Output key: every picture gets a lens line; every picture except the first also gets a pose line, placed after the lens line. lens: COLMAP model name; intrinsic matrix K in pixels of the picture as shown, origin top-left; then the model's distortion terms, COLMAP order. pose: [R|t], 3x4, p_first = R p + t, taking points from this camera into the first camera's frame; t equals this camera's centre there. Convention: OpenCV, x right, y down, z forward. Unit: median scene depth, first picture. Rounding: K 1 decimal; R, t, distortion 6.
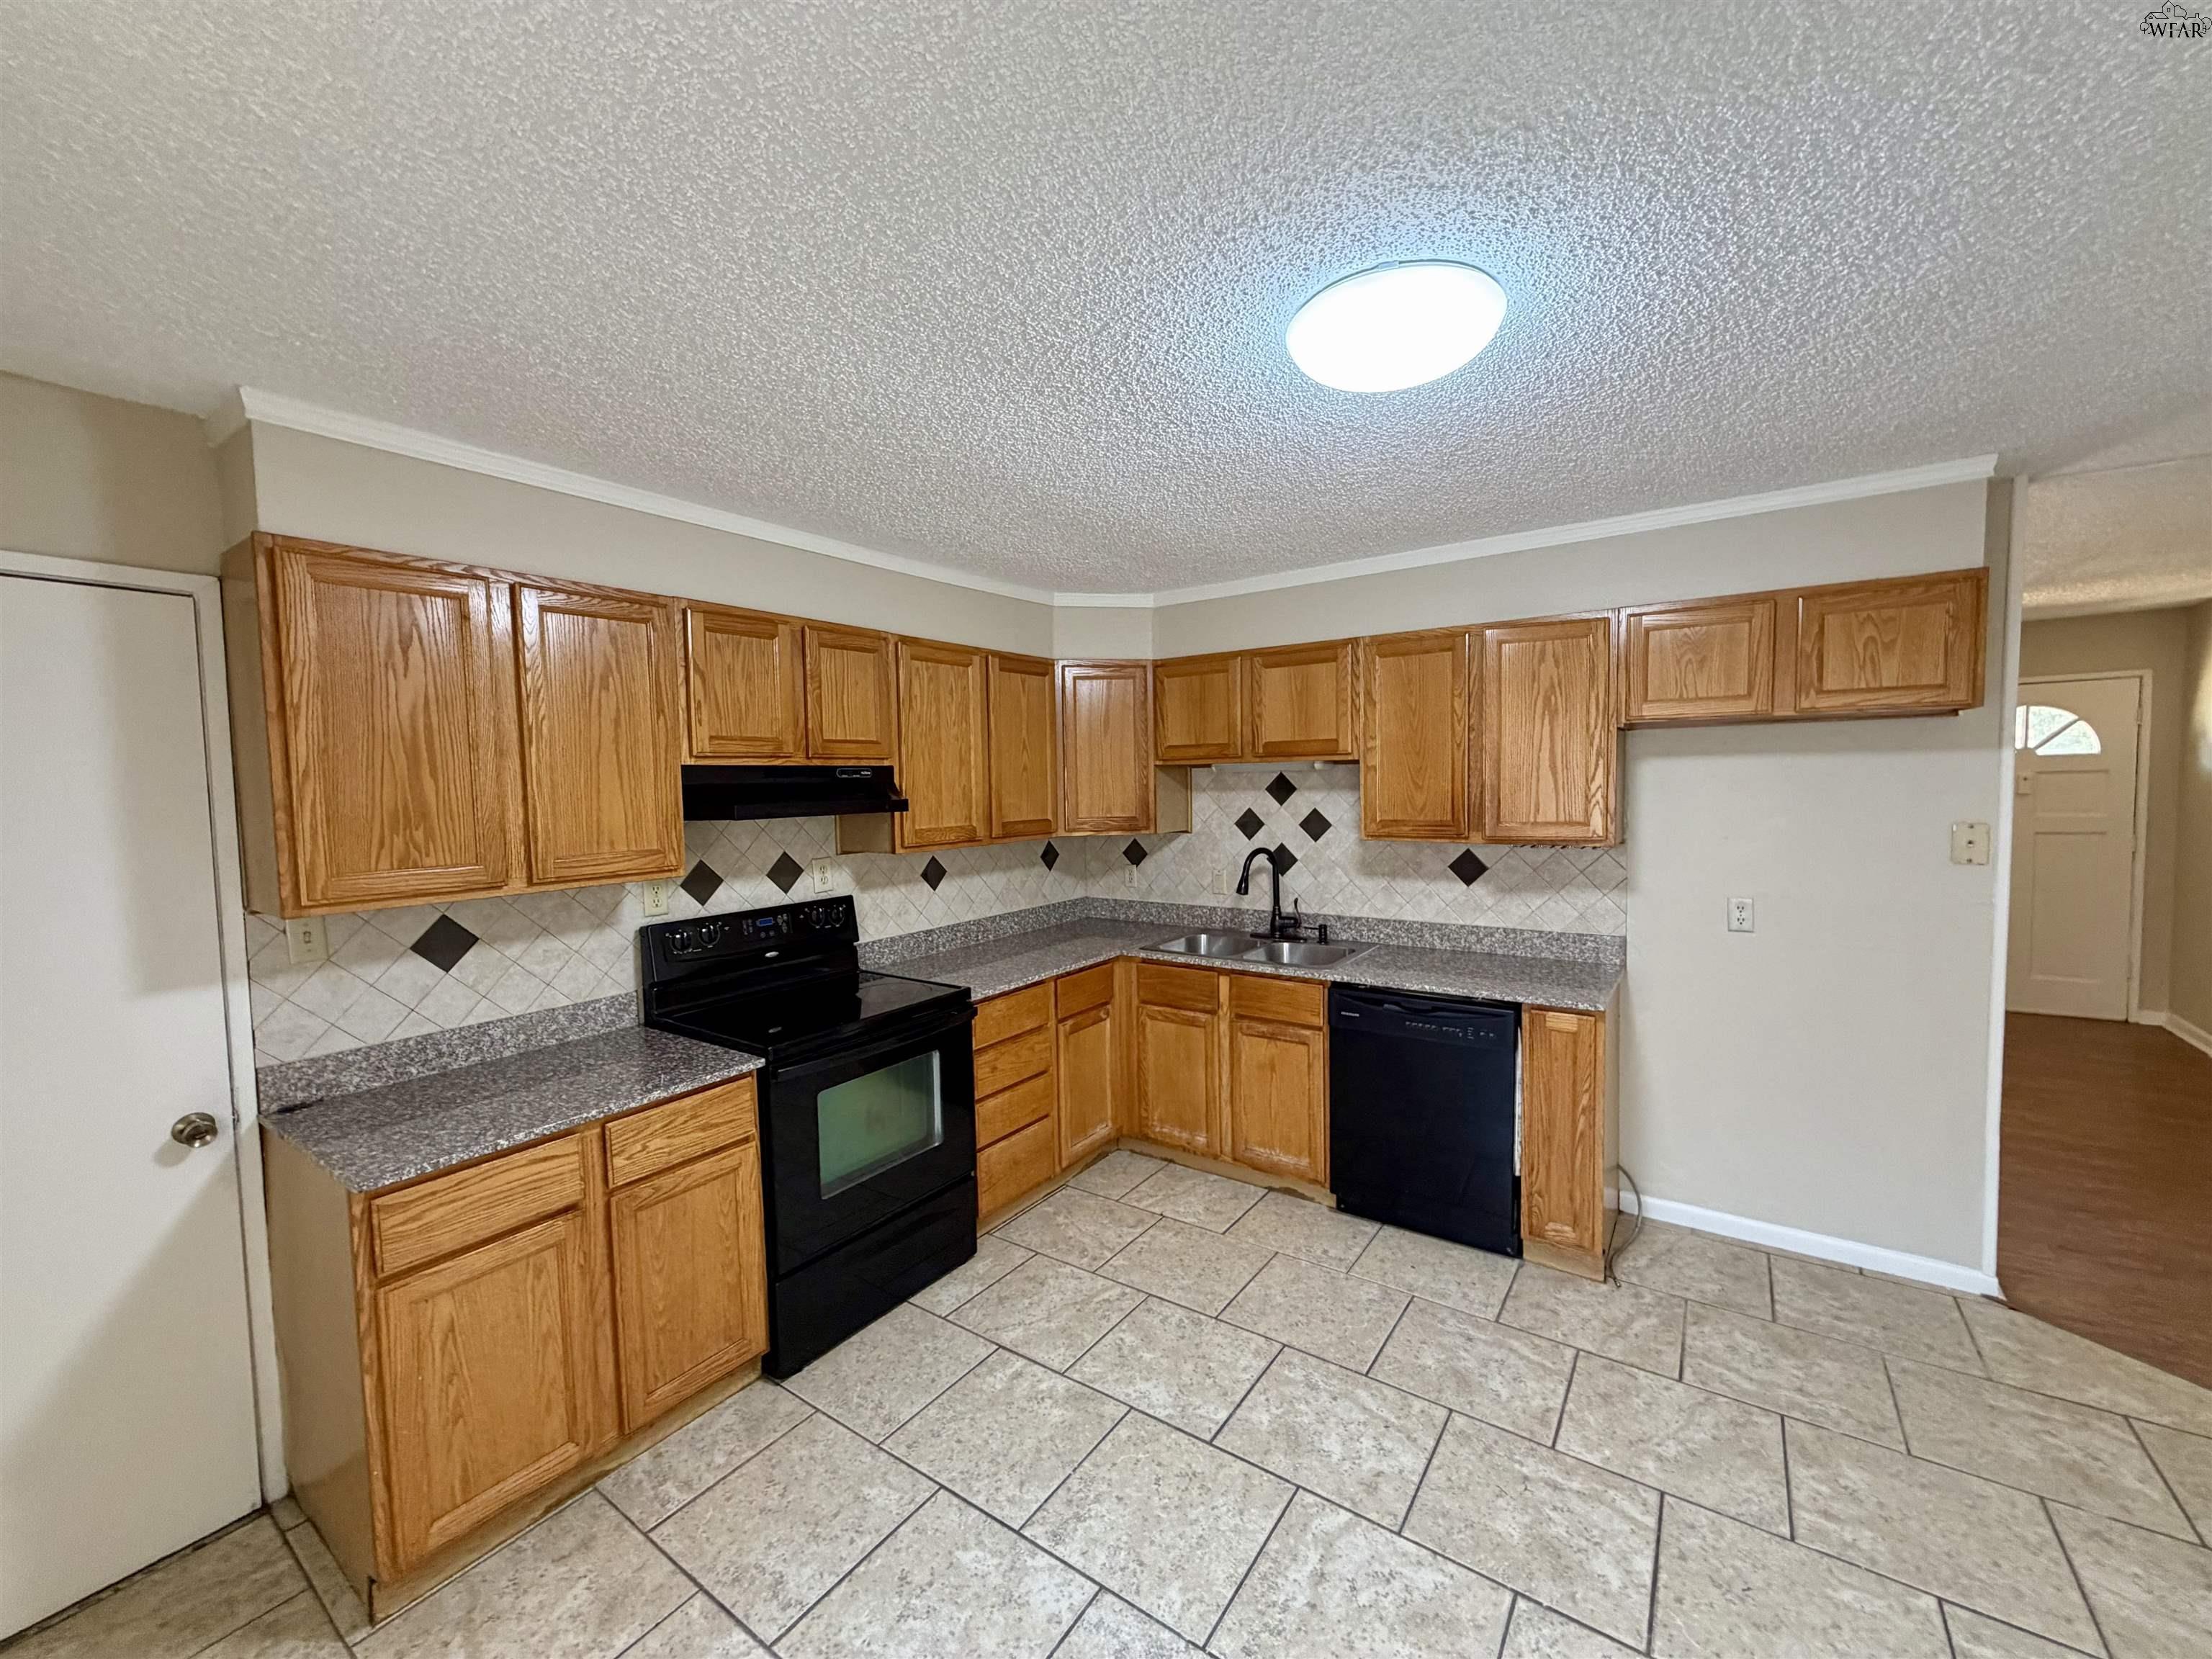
lens RADIAL K [[878.3, 0, 1098.7], [0, 878.3, 829.3], [0, 0, 1]] dist [-0.001347, -0.000389]
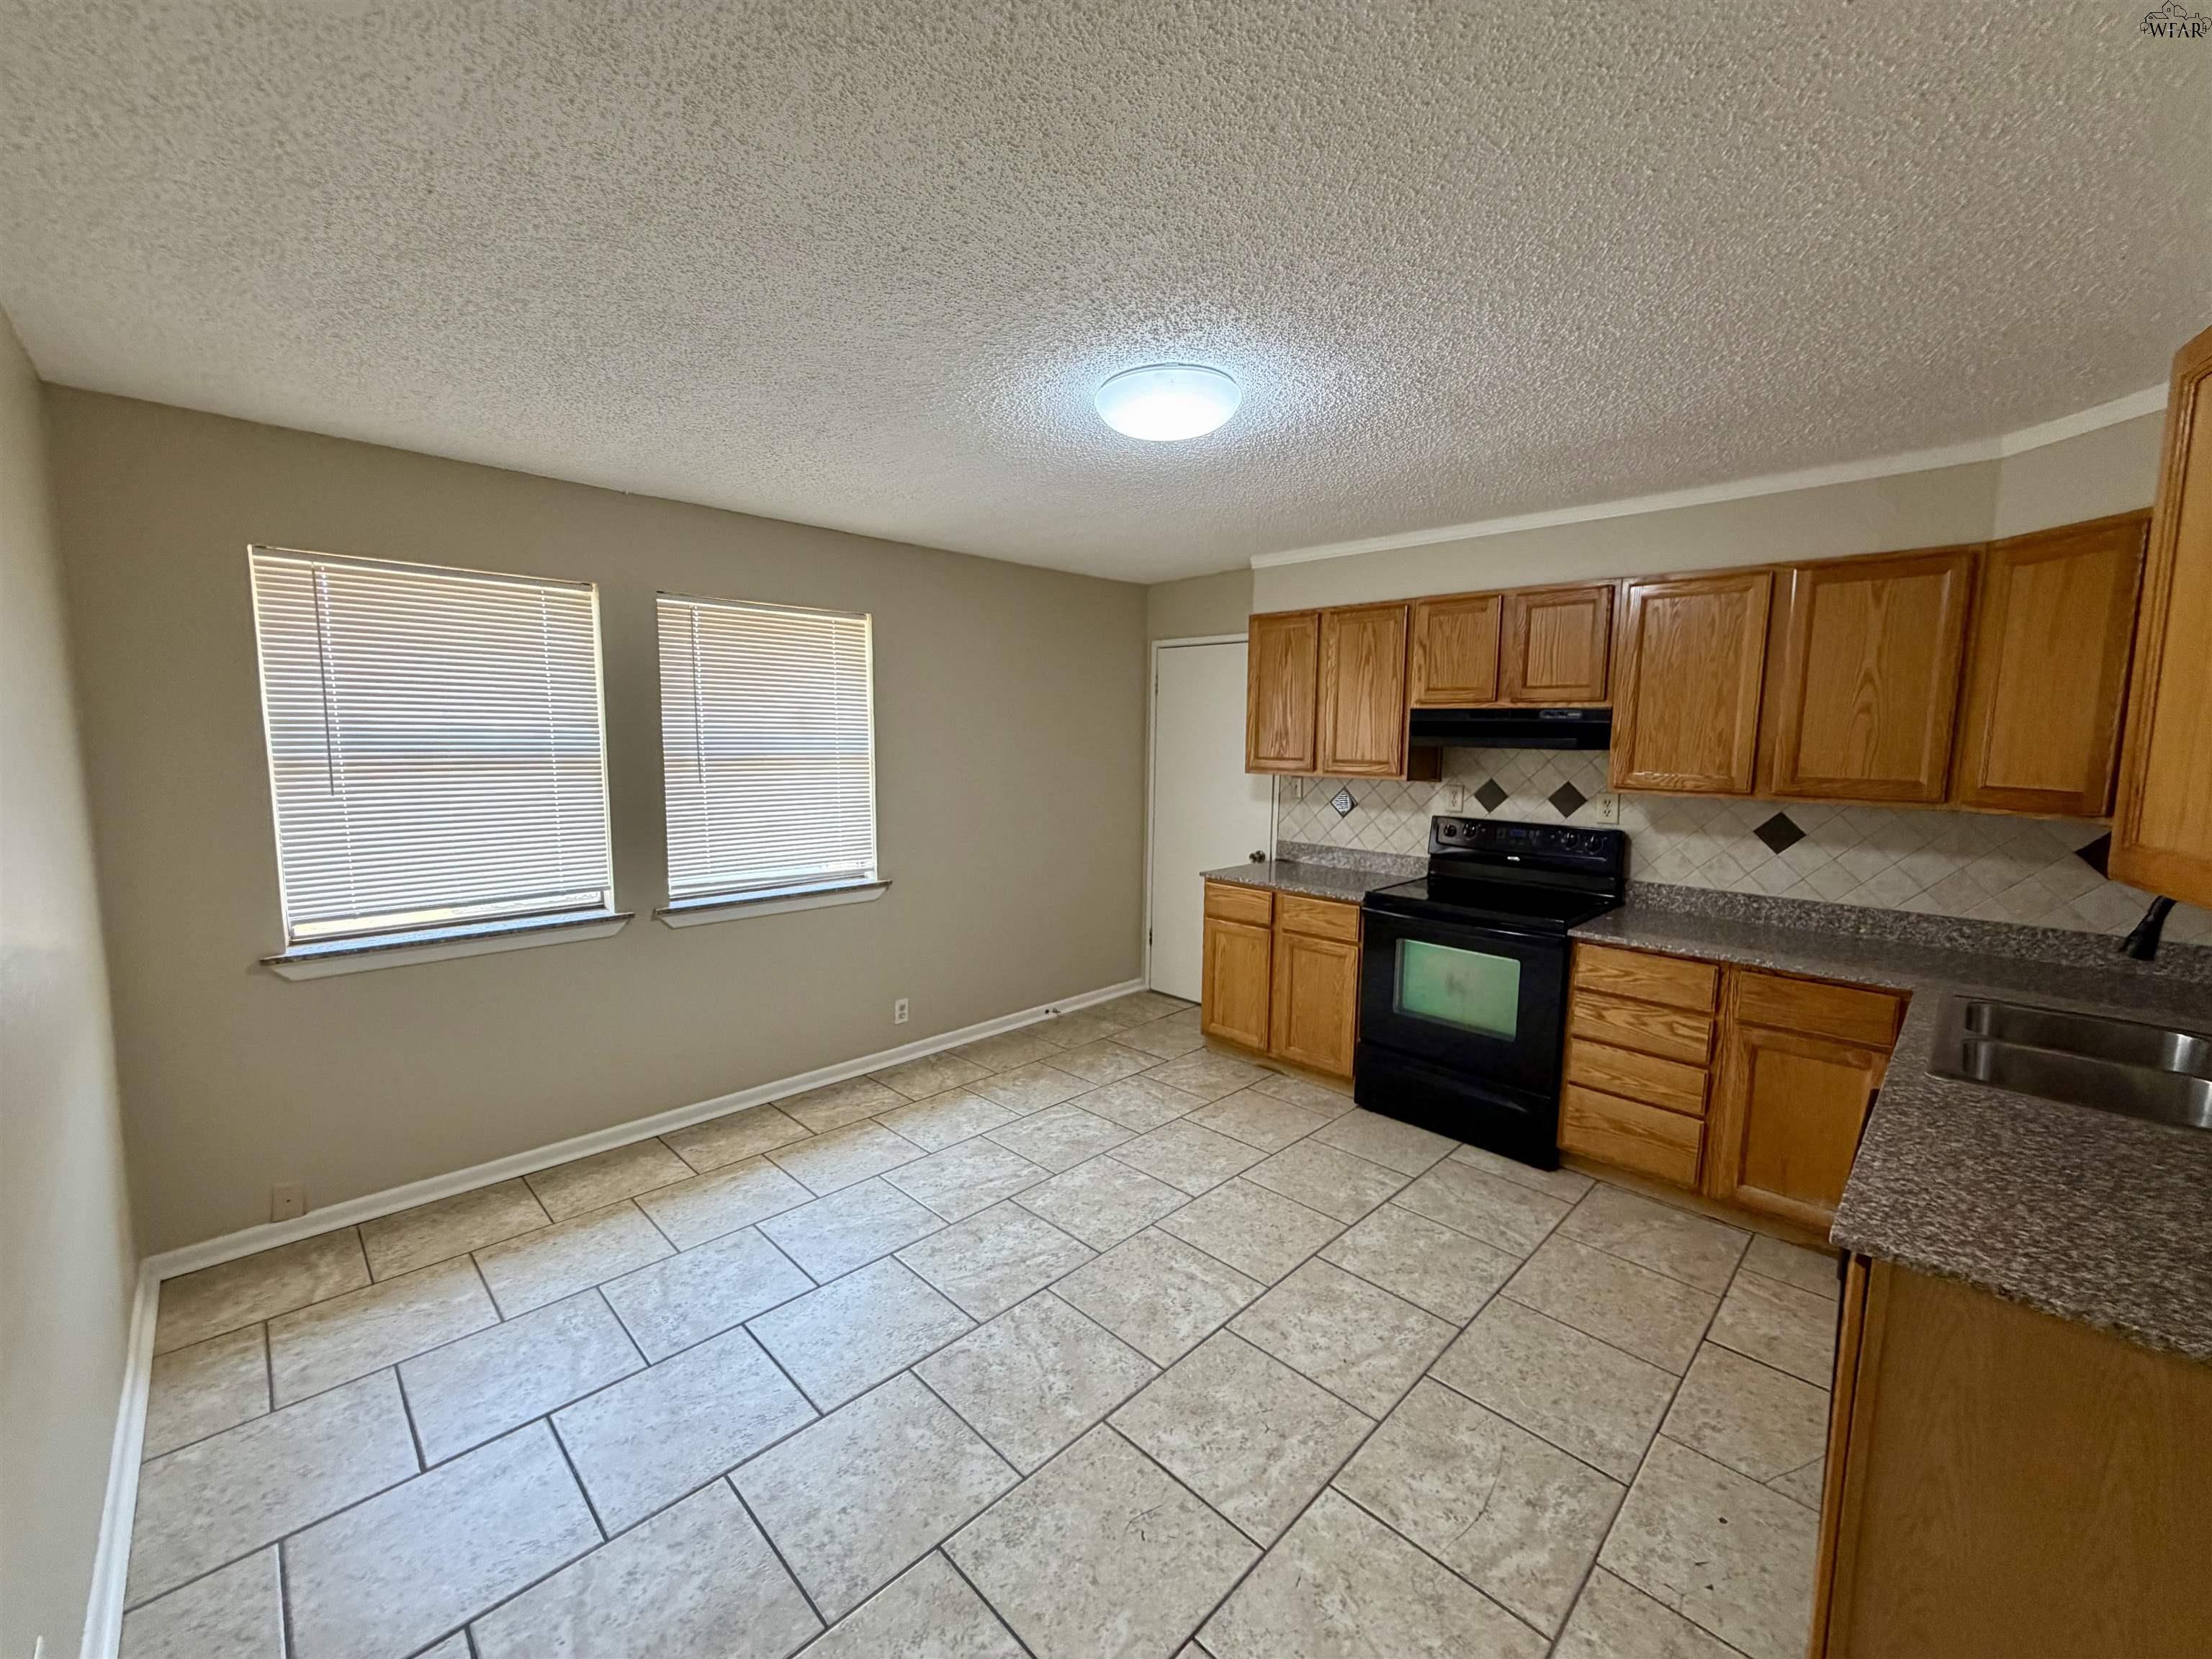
lens RADIAL K [[878.3, 0, 1098.7], [0, 878.3, 829.3], [0, 0, 1]] dist [-0.001347, -0.000389]
pose [[-0.171757, 0.129747, -0.976558, 1.052273], [-0.065419, 0.987599, 0.142720, -0.044447], [0.982965, 0.088399, -0.161139, 0.675261]]
